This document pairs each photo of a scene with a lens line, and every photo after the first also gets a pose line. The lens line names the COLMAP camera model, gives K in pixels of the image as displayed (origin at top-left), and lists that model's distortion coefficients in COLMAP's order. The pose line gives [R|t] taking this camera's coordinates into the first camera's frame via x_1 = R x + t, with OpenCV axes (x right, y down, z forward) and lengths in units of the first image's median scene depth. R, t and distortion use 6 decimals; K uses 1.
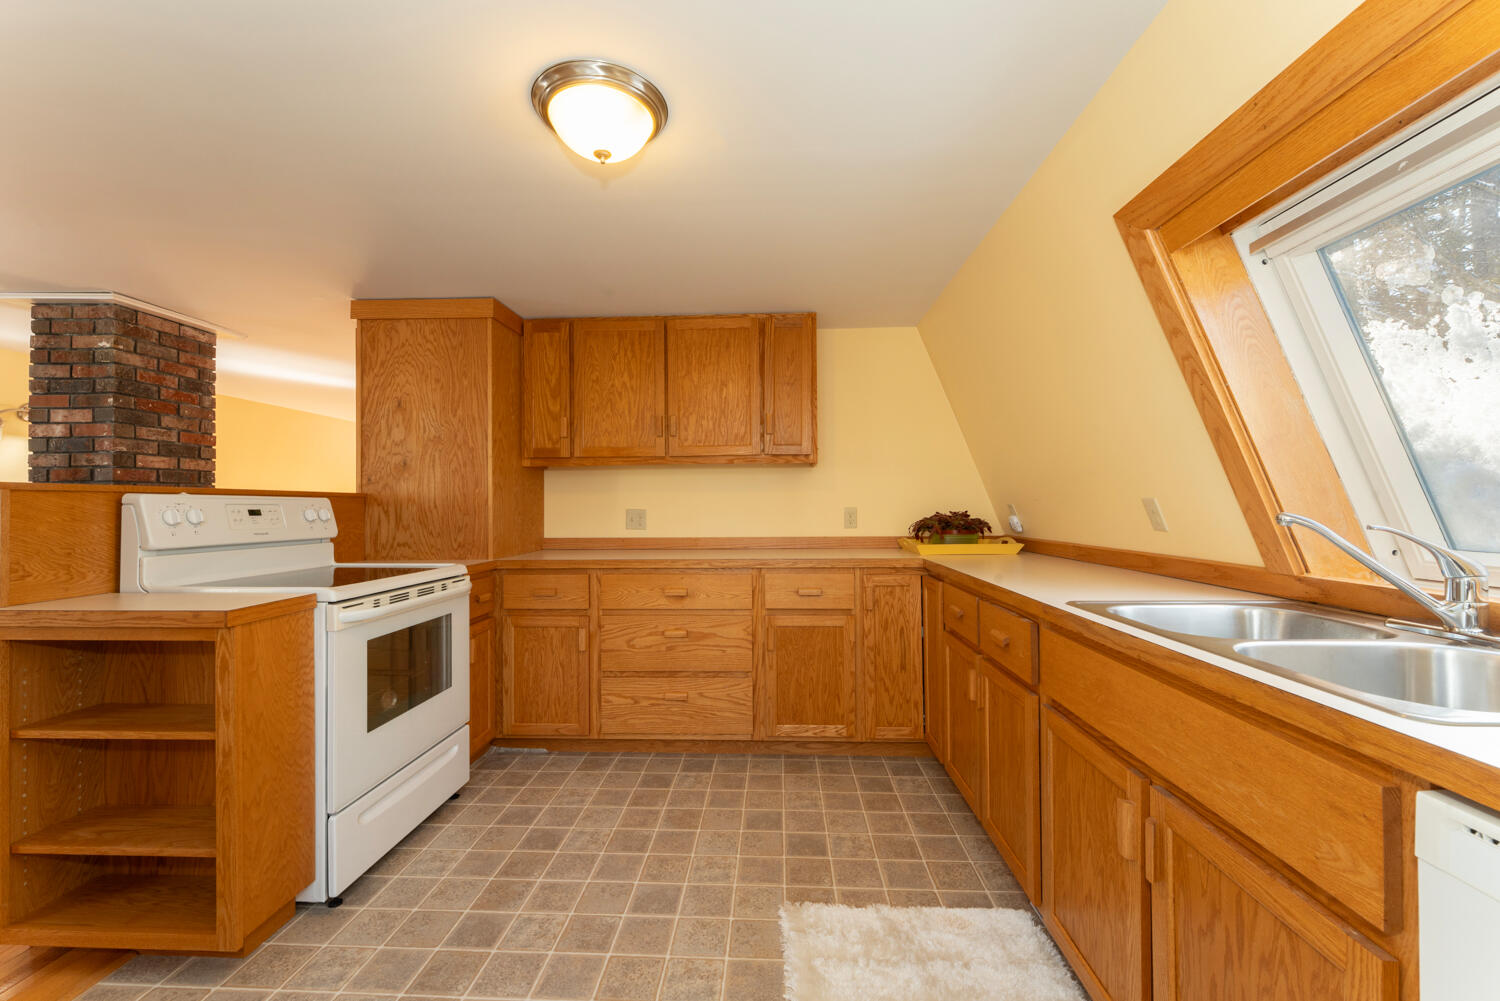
lens RADIAL K [[610.3, 0, 754.6], [0, 610.3, 500.5], [0, 0, 1]] dist [-0.001238, -0.000254]
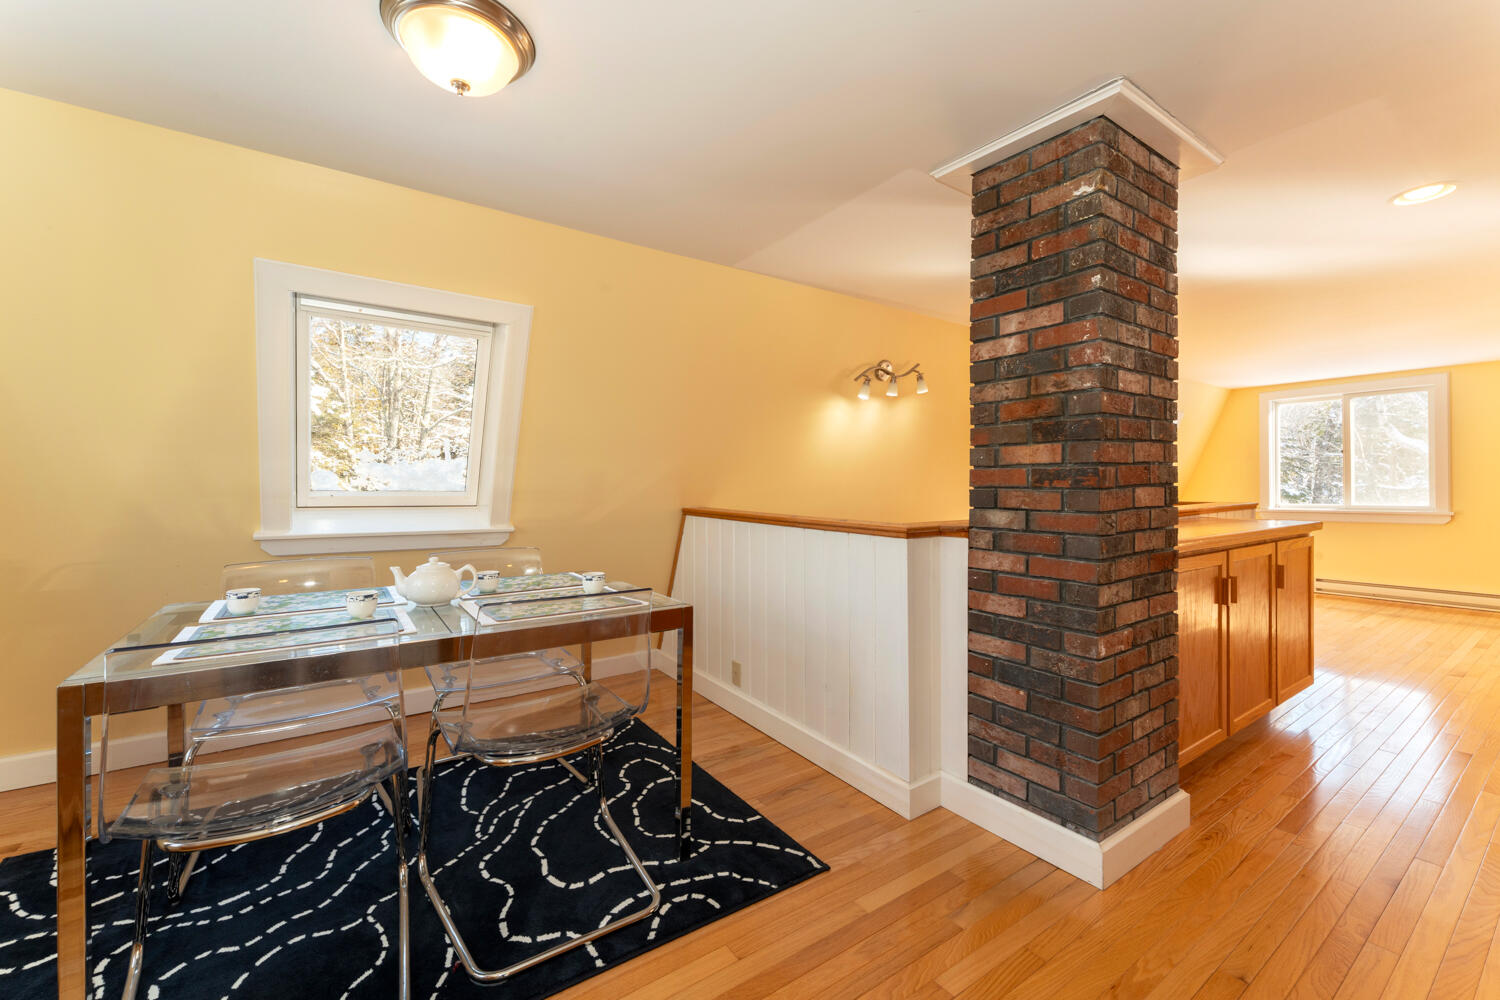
lens RADIAL K [[603.2, 0, 745.9], [0, 603.2, 494.8], [0, 0, 1]] dist [-0.001129, -0.000114]
pose [[0.600433, 0.019424, -0.799439, -0.786411], [0.003796, 0.999624, 0.027139, 0.031093], [0.799666, -0.019329, 0.600133, 0.362825]]
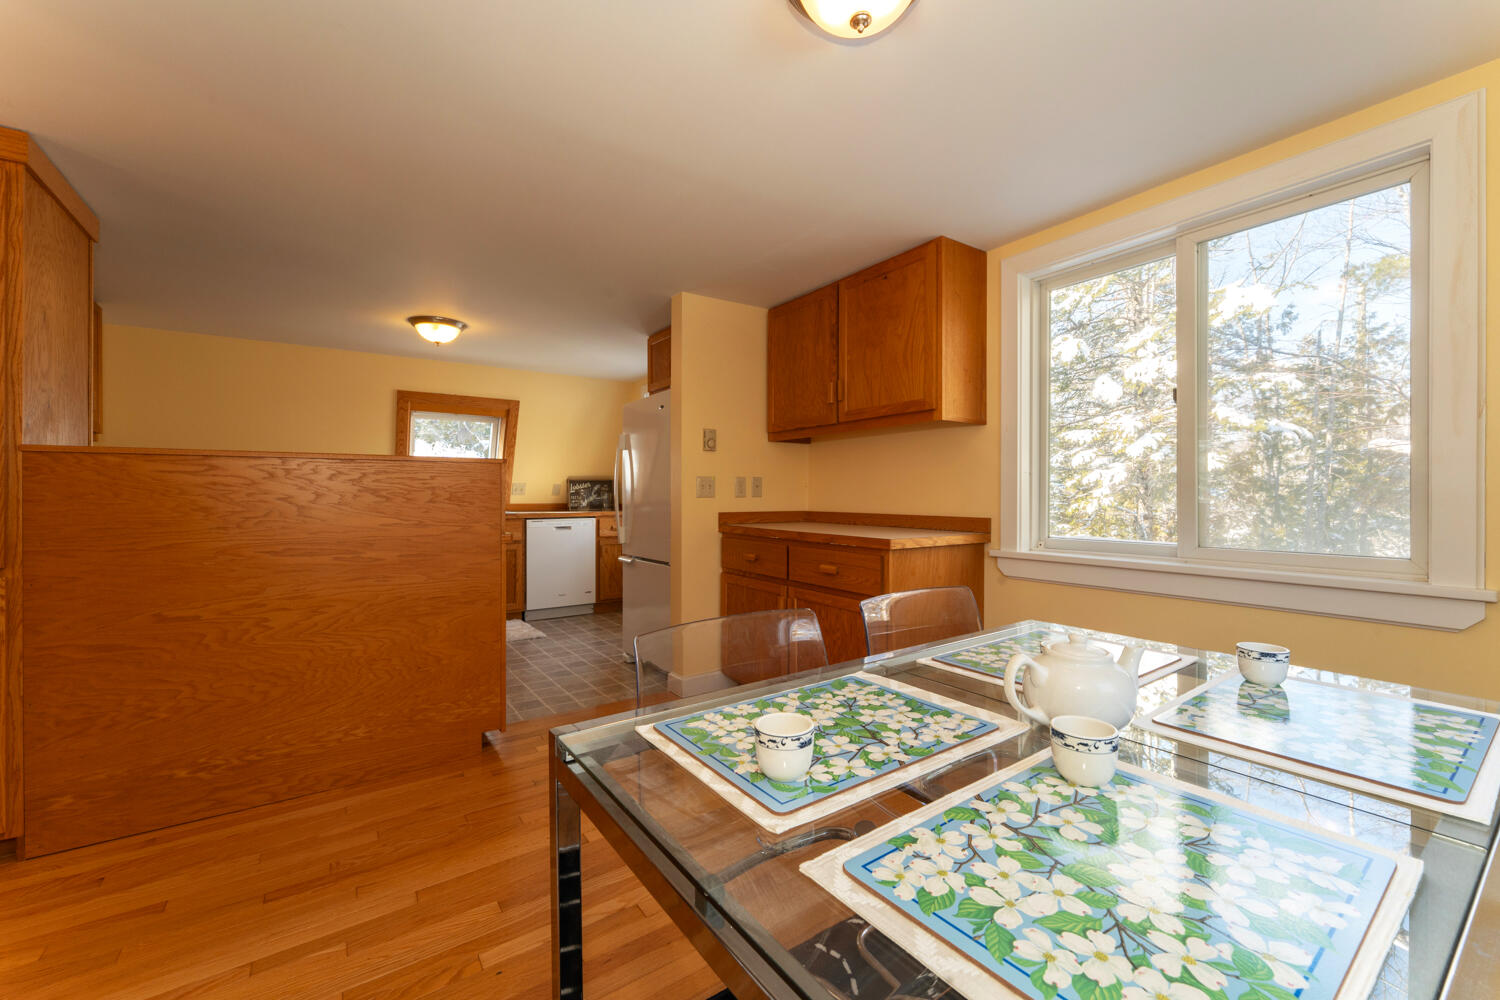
lens RADIAL K [[610.3, 0, 754.6], [0, 610.3, 500.0], [0, 0, 1]] dist [-0.001238, -0.000254]
pose [[-0.611113, 0.000492, 0.791543, -1.623745], [-0.003431, 0.999989, -0.003270, 0.050170], [-0.791536, -0.004714, -0.611104, 0.799296]]
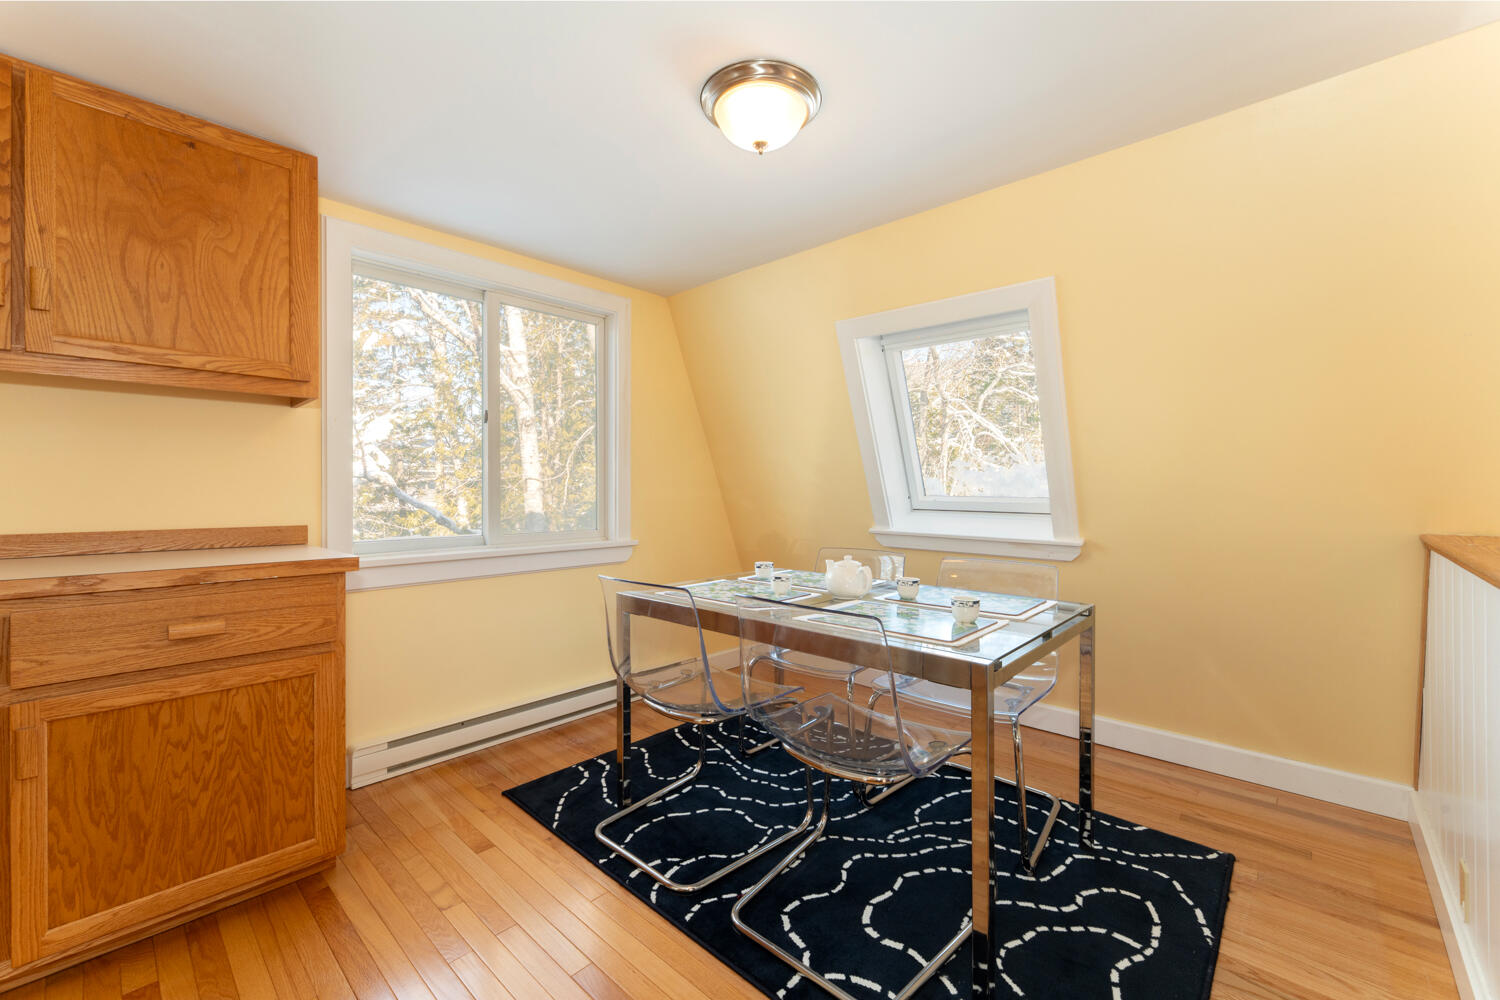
lens RADIAL K [[603.2, 0, 745.9], [0, 603.2, 494.8], [0, 0, 1]] dist [-0.001129, -0.000114]
pose [[-0.644706, 0.007281, -0.764396, -0.873878], [0.009055, 0.999957, 0.001887, 0.039876], [0.764377, -0.005705, -0.644744, 0.836980]]
